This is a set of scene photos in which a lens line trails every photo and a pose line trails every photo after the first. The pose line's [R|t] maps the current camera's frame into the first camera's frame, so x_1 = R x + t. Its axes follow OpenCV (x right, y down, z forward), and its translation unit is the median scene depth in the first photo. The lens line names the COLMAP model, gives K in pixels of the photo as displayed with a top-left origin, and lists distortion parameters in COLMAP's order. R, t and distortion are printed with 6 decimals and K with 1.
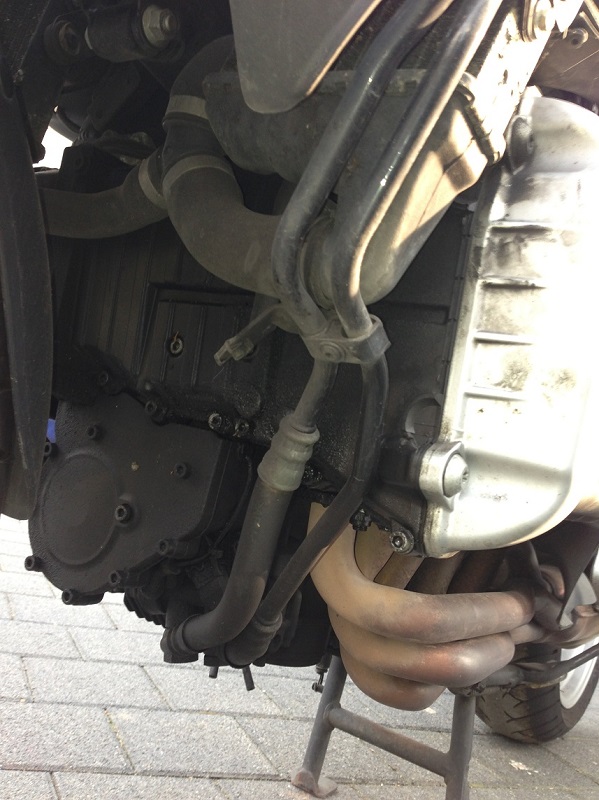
lens RADIAL K [[684.7, 0, 299.5], [0, 684.7, 400.0], [0, 0, 1]] dist [0.001398, 0.002613]
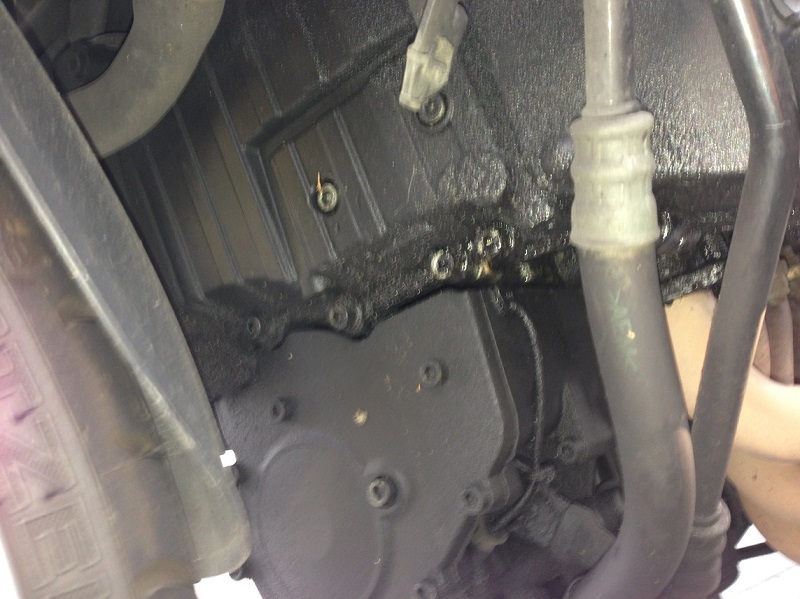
lens RADIAL K [[684.7, 0, 400.0], [0, 684.7, 299.5], [0, 0, 1]] dist [0.001398, 0.002613]
pose [[0.863437, -0.504440, 0.004170, -0.166023], [0.499772, 0.854264, -0.143044, 0.119449], [0.068595, 0.125594, 0.989708, 0.382856]]
